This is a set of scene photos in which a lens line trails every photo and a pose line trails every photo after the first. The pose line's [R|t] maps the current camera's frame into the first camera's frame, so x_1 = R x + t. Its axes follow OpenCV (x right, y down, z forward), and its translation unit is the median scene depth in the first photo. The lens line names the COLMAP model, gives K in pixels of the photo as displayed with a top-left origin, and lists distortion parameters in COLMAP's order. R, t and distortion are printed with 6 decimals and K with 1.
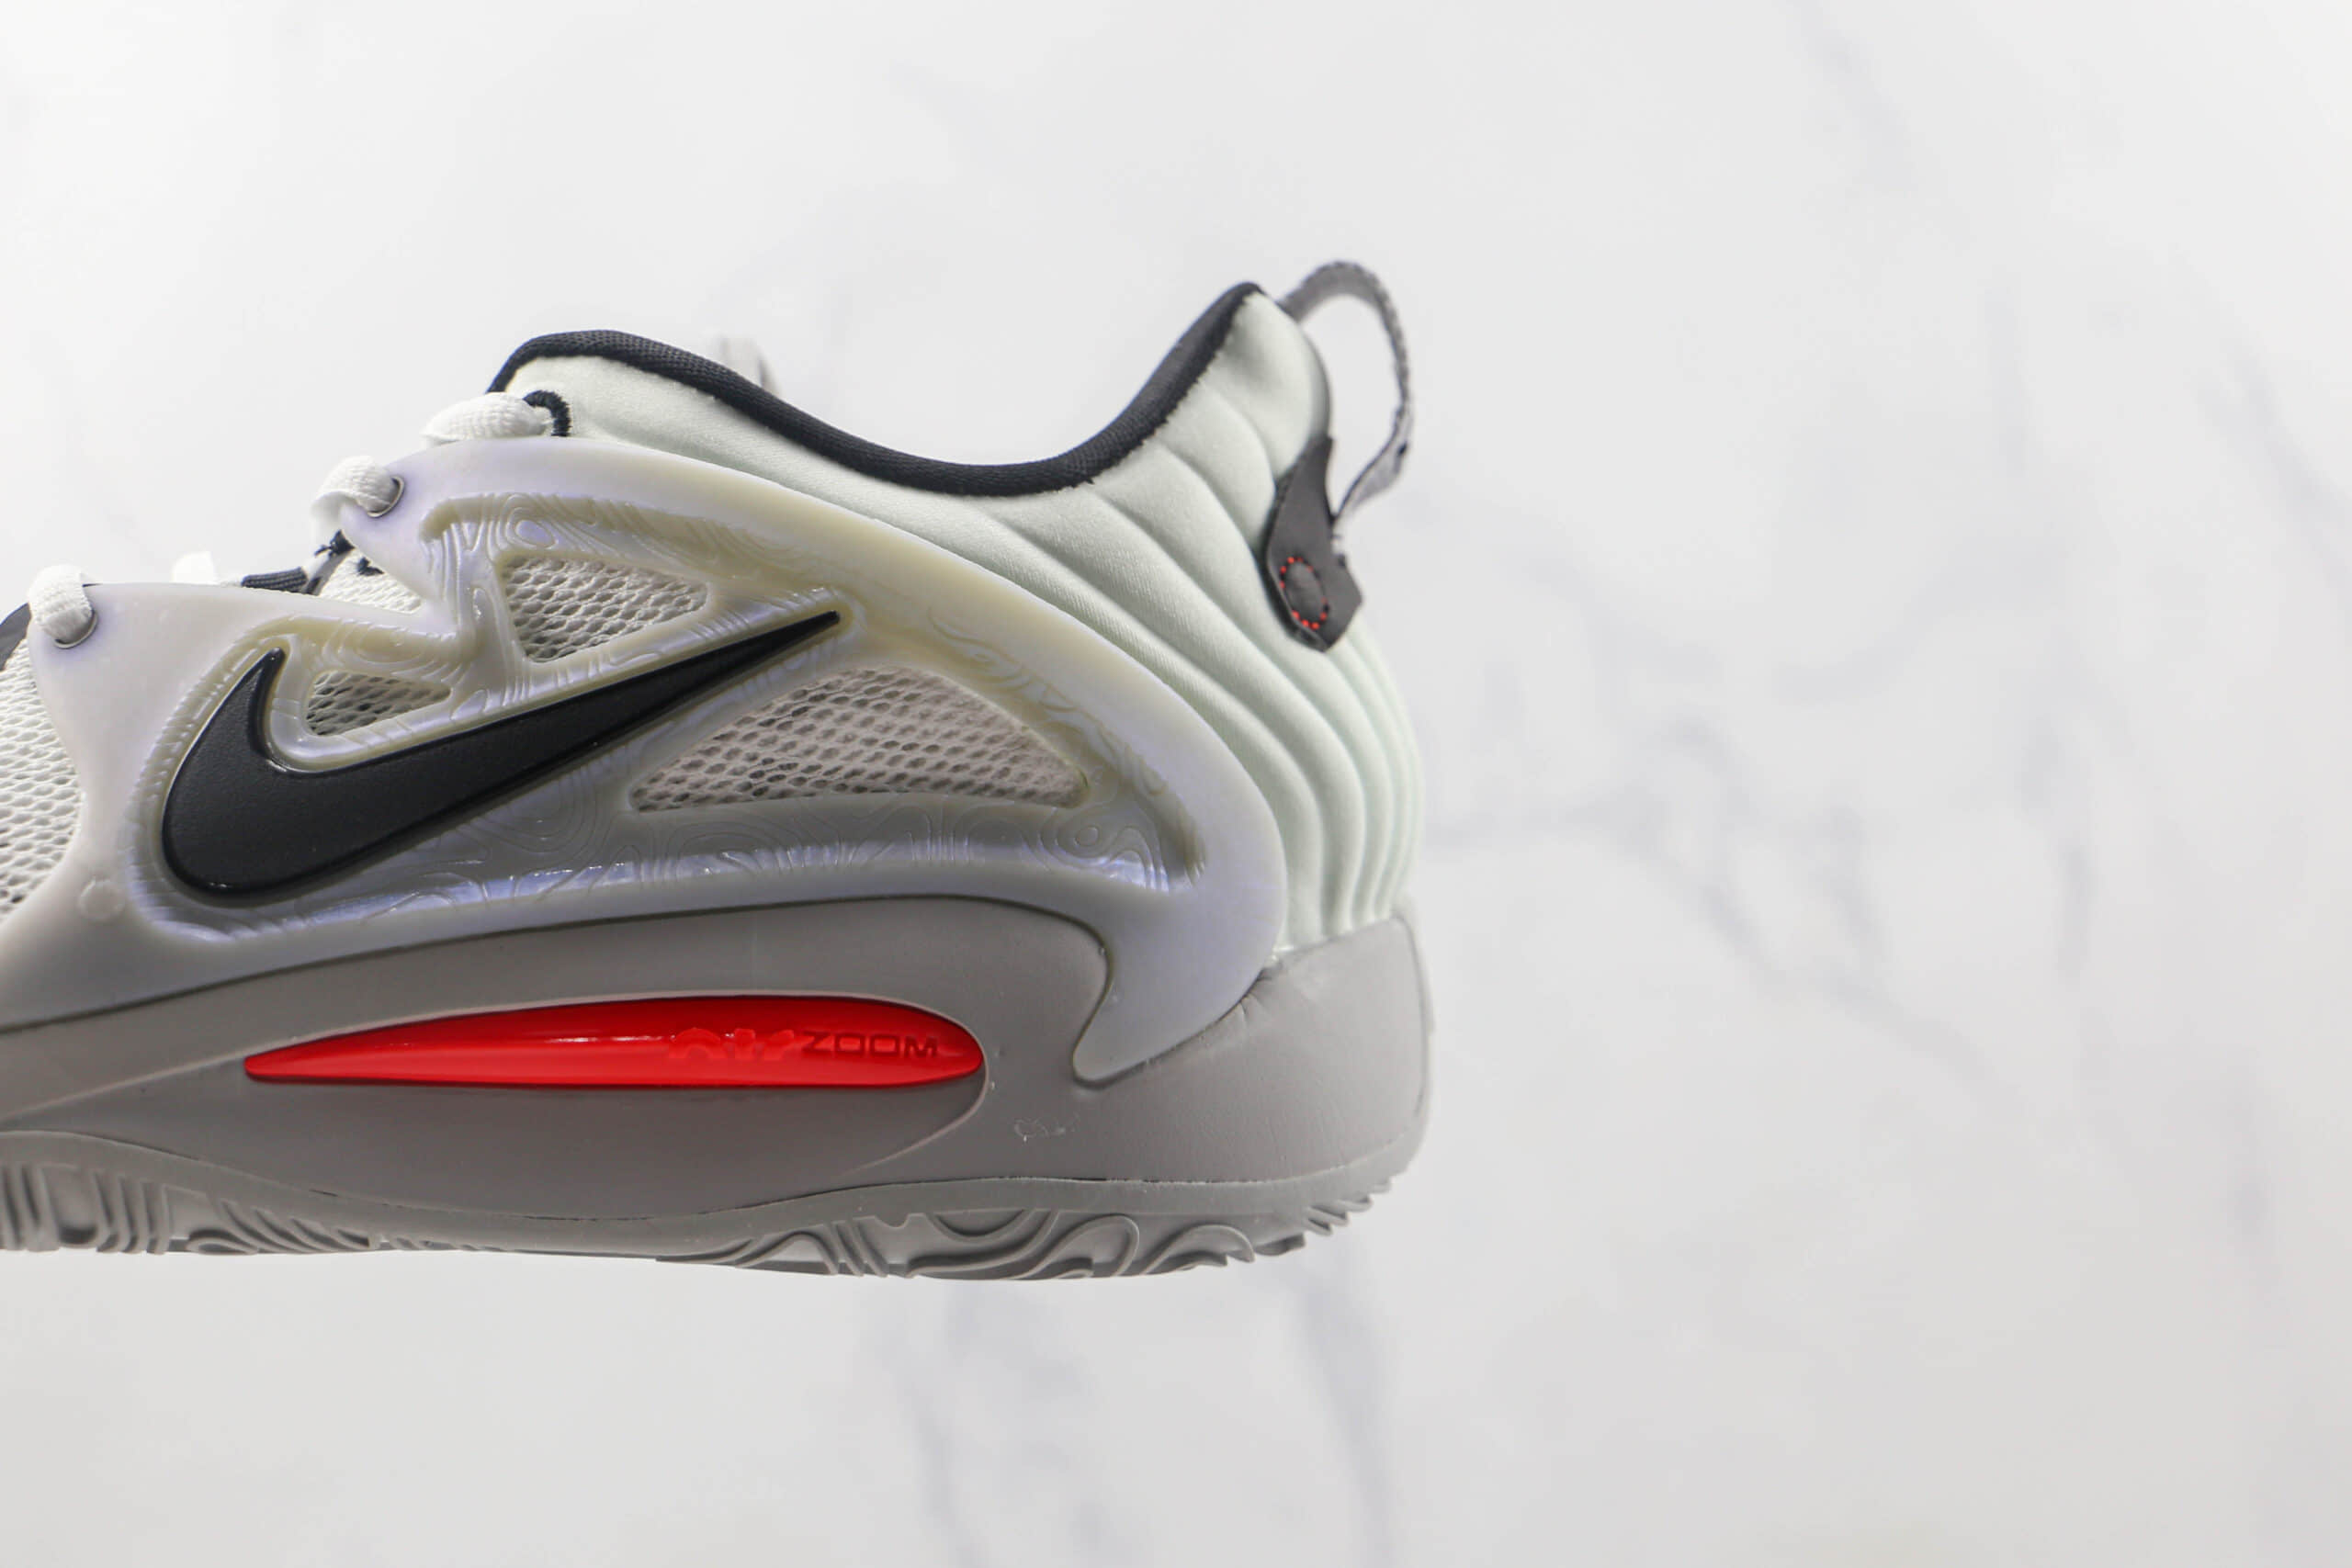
lens RADIAL K [[2402.2, 0, 1180.2], [0, 2402.2, 784.3], [0, 0, 1]] dist [0.032360, 0.000000]
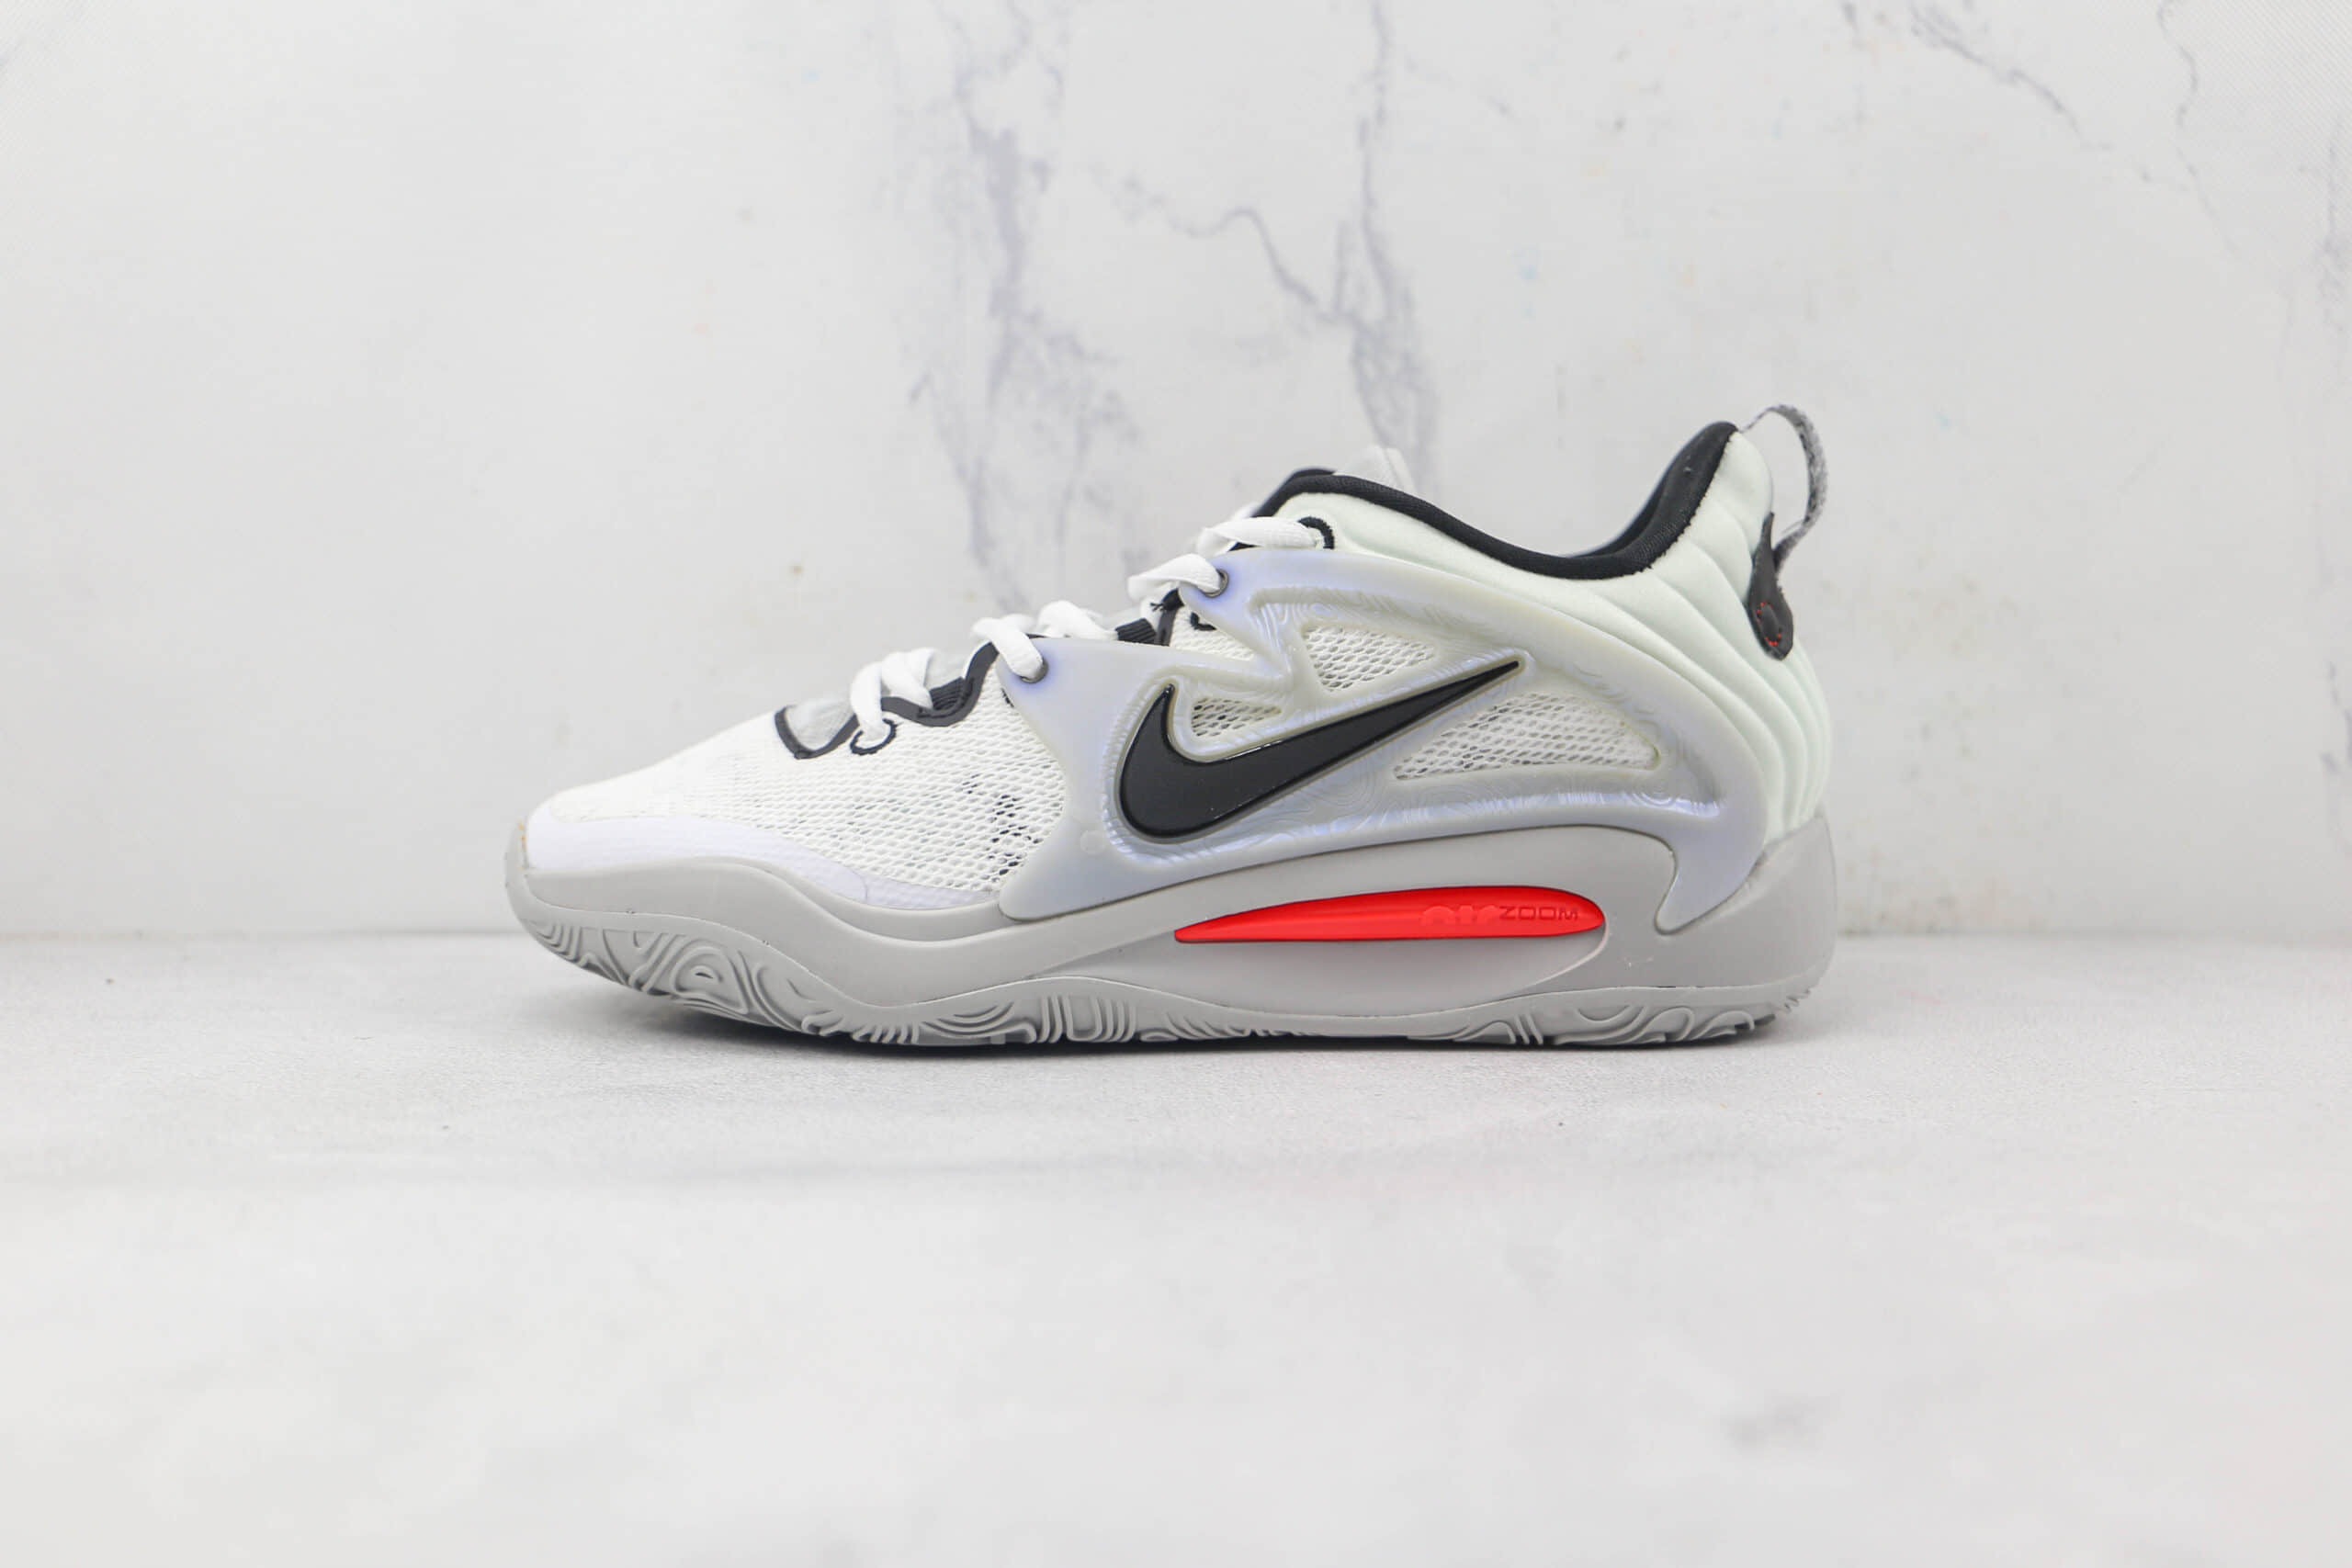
lens RADIAL K [[2402.2, 0, 1175.7], [0, 2402.2, 782.4], [0, 0, 1]] dist [0.032360, 0.000000]
pose [[0.999256, -0.027186, 0.027357, -0.425131], [0.022840, 0.988686, 0.148252, -0.239509], [-0.031078, -0.147517, 0.988571, -0.661336]]
